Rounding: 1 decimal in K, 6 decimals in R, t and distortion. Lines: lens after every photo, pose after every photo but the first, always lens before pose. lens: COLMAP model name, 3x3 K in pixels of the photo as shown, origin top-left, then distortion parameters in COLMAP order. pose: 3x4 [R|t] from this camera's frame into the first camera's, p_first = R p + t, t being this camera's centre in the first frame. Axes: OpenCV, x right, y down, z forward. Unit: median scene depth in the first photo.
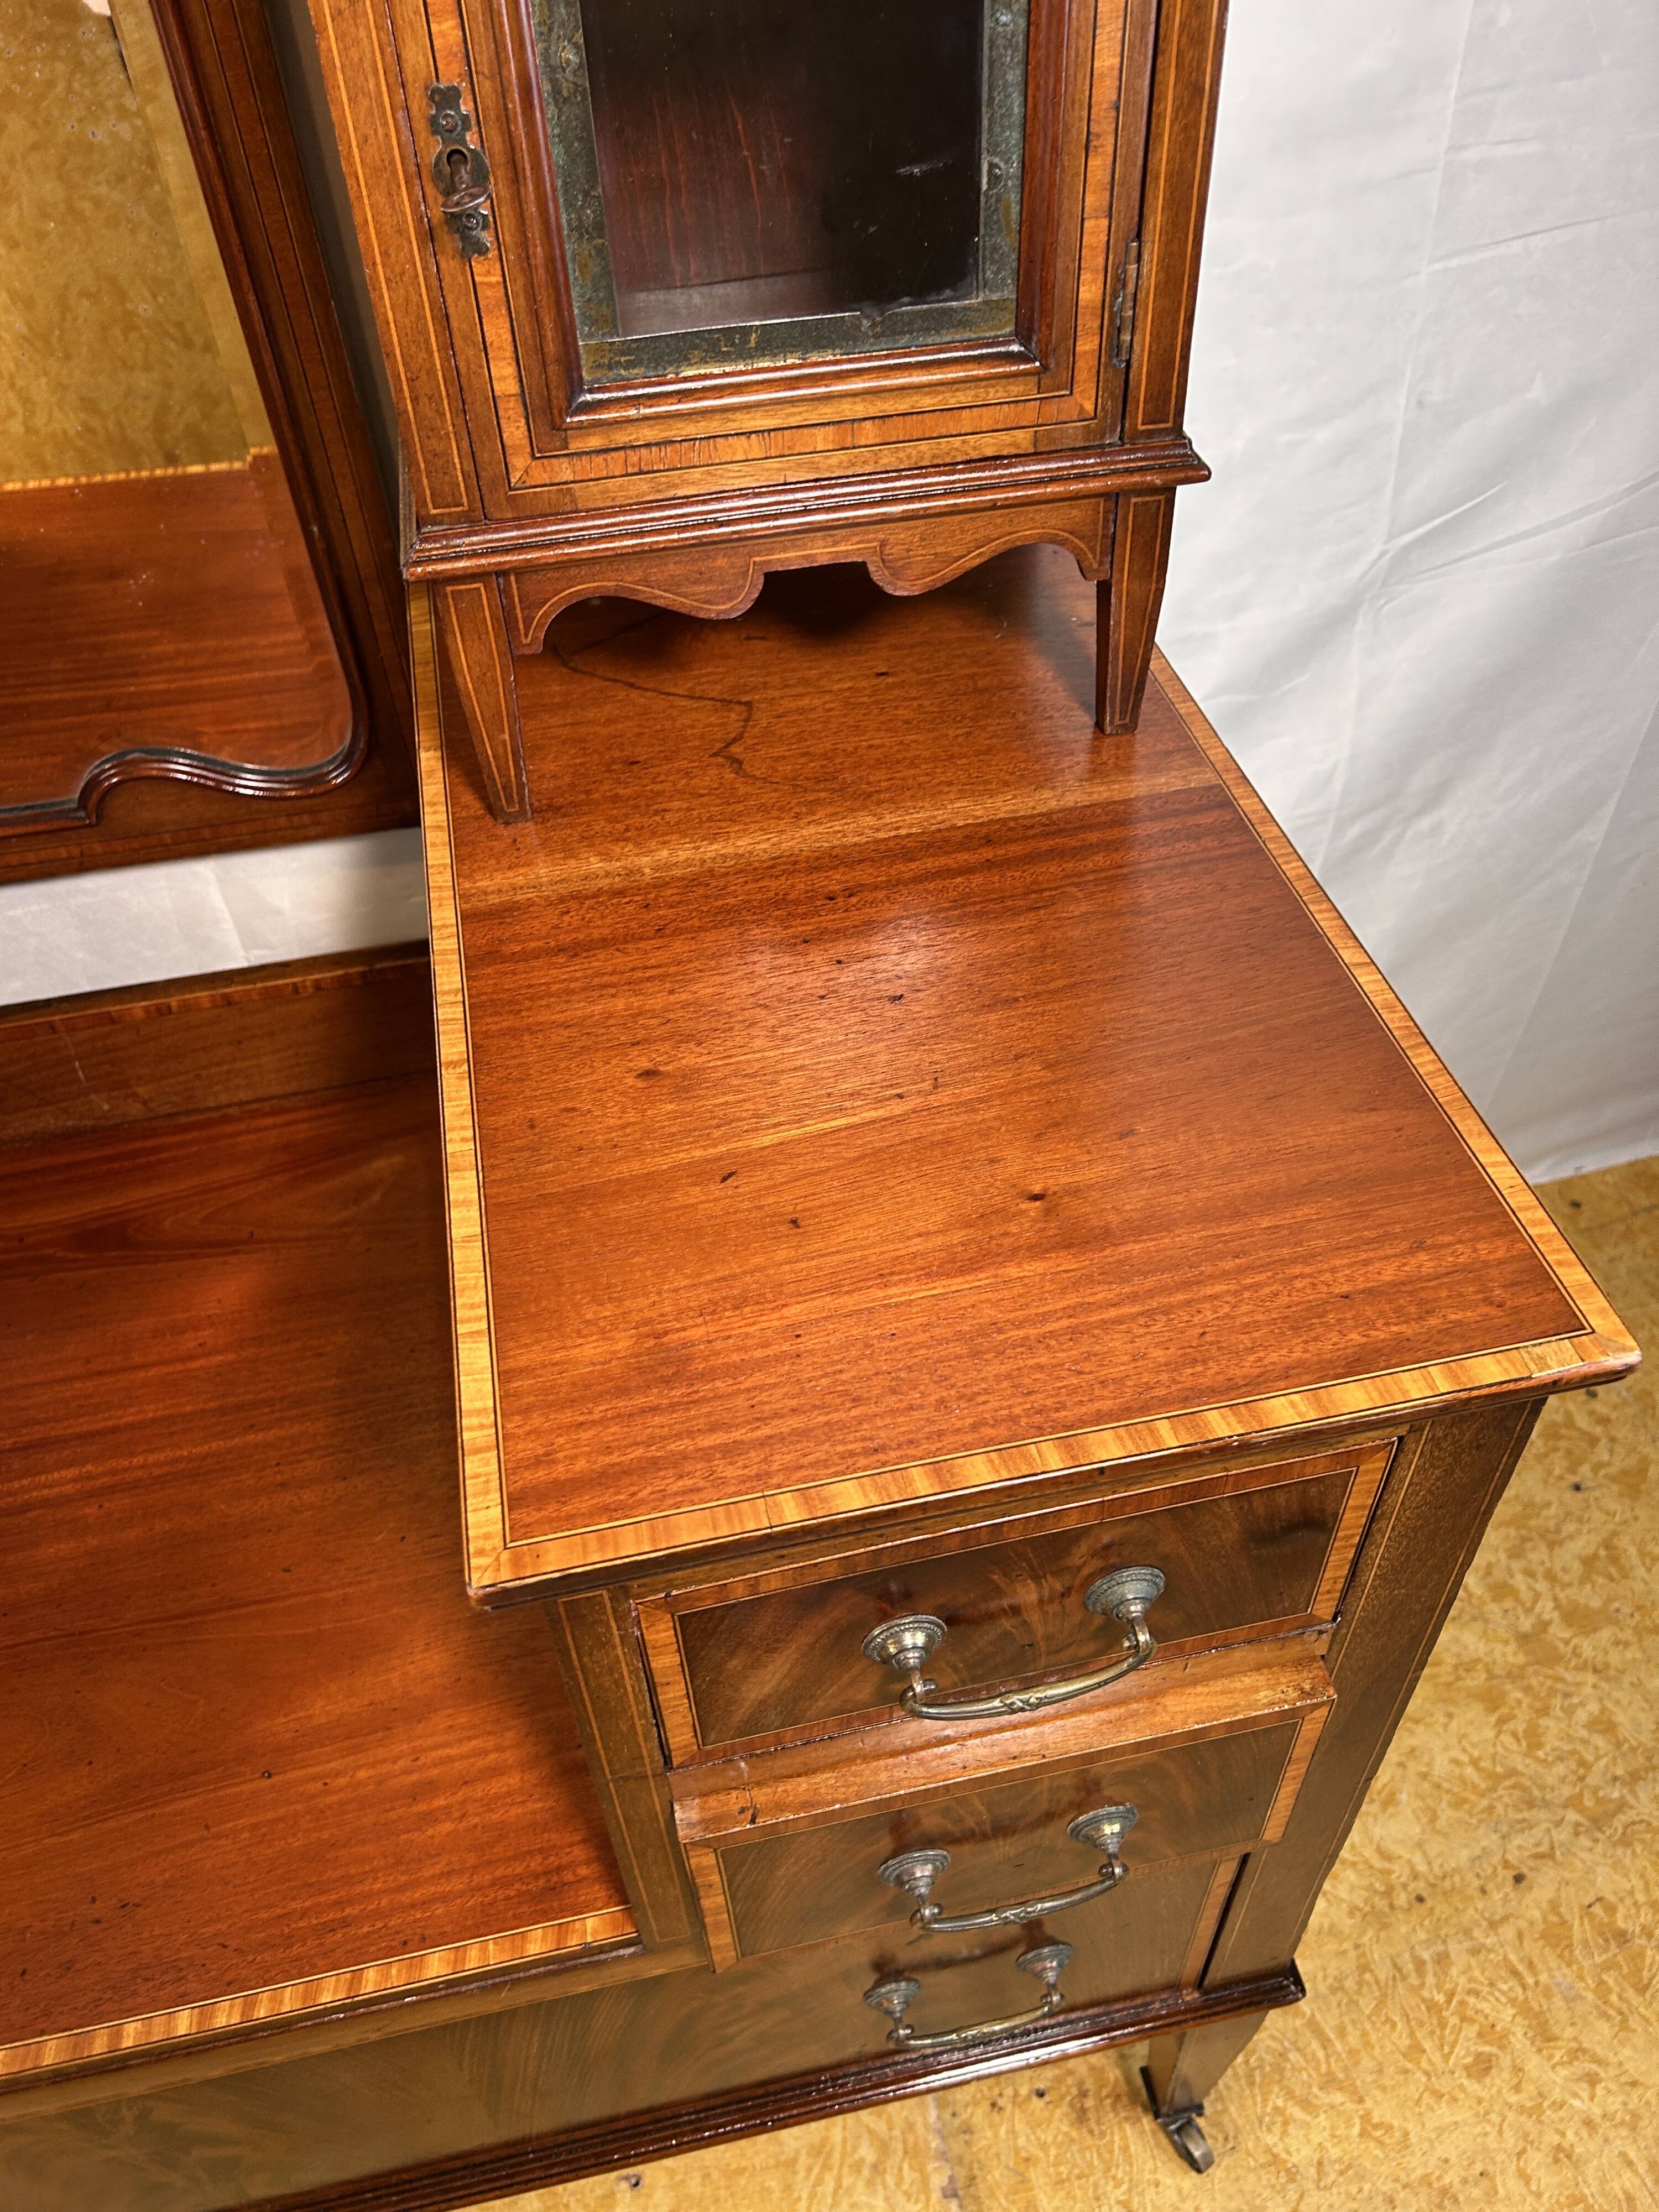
lens RADIAL K [[1645.9, 0, 825.6], [0, 1645.9, 1117.7], [0, 0, 1]] dist [-0.000711, -0.000261]
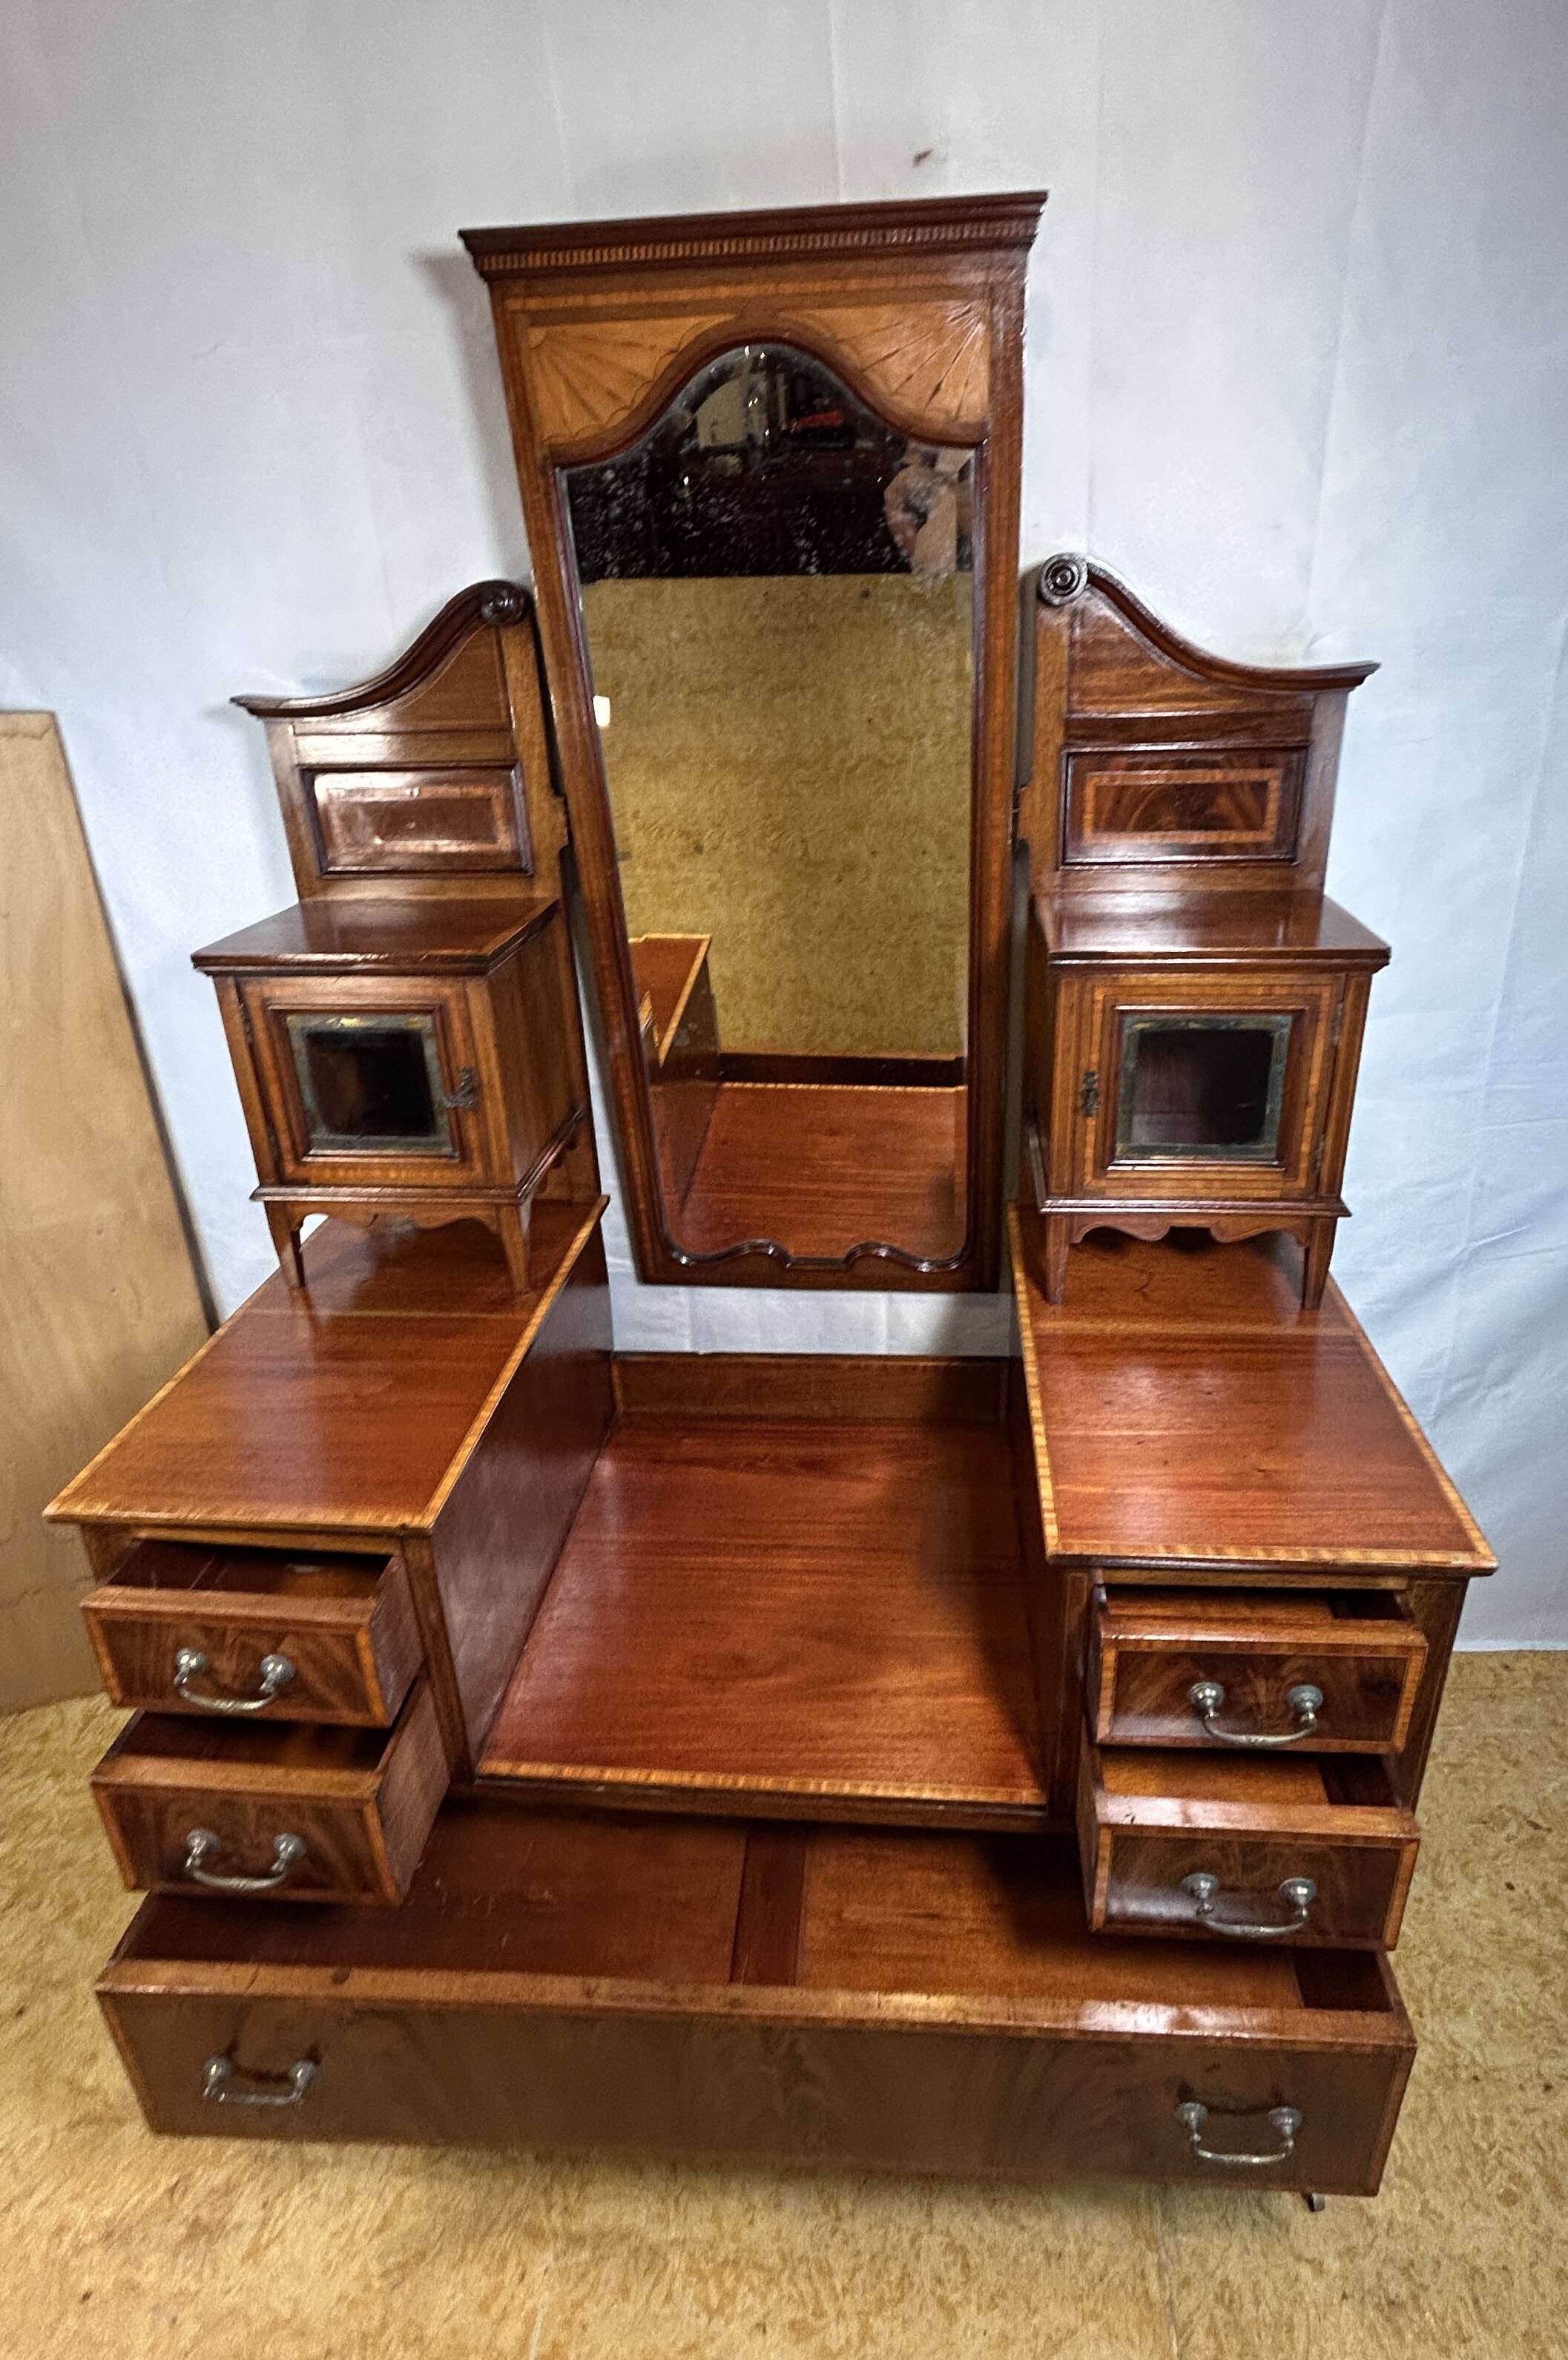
lens RADIAL K [[1182.9, 0, 839.4], [0, 1182.9, 1097.2], [0, 0, 1]] dist [-0.009346, 0.001868]
pose [[0.956901, 0.122395, -0.263361, -0.060721], [-0.210044, 0.917931, -0.336576, 0.199314], [0.200553, 0.377388, 0.904078, -0.778863]]
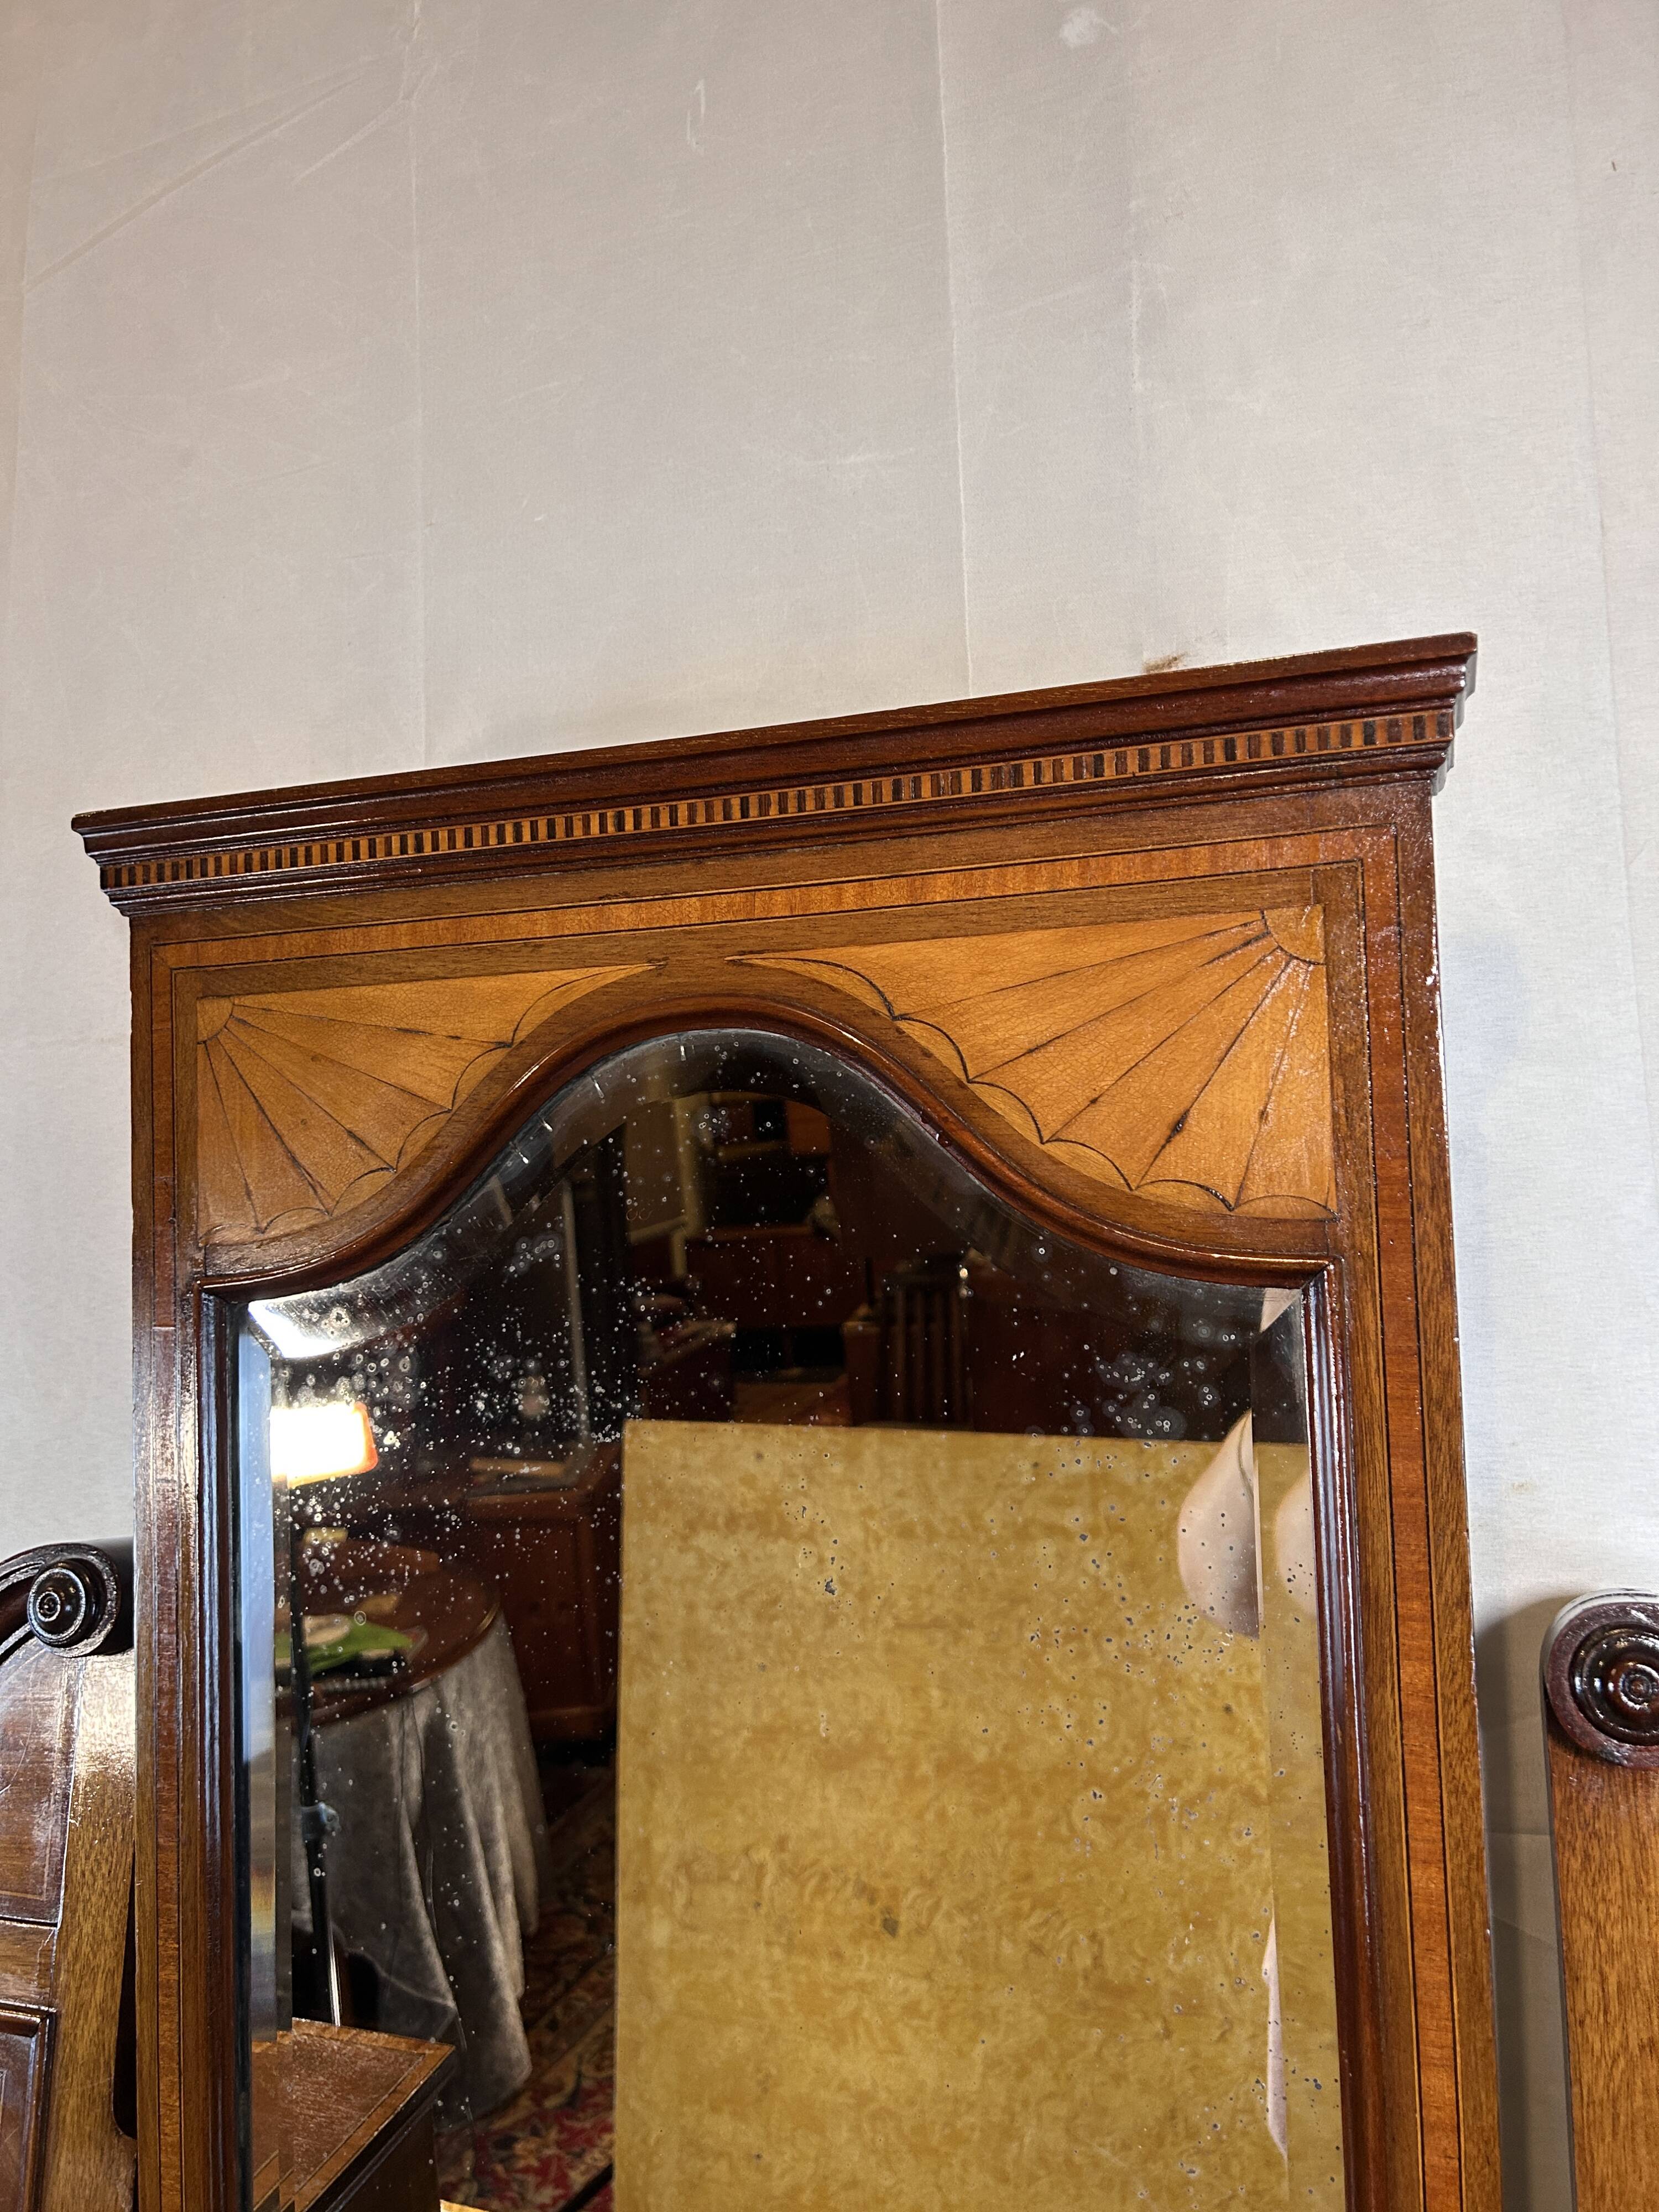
lens RADIAL K [[1643.1, 0, 829.7], [0, 1643.1, 1098.6], [0, 0, 1]] dist [-0.007439, -0.008952]
pose [[0.849453, -0.045193, -0.525726, -0.196072], [-0.404806, 0.583279, -0.704214, -0.582080], [0.338470, 0.811013, 0.477174, -0.155492]]
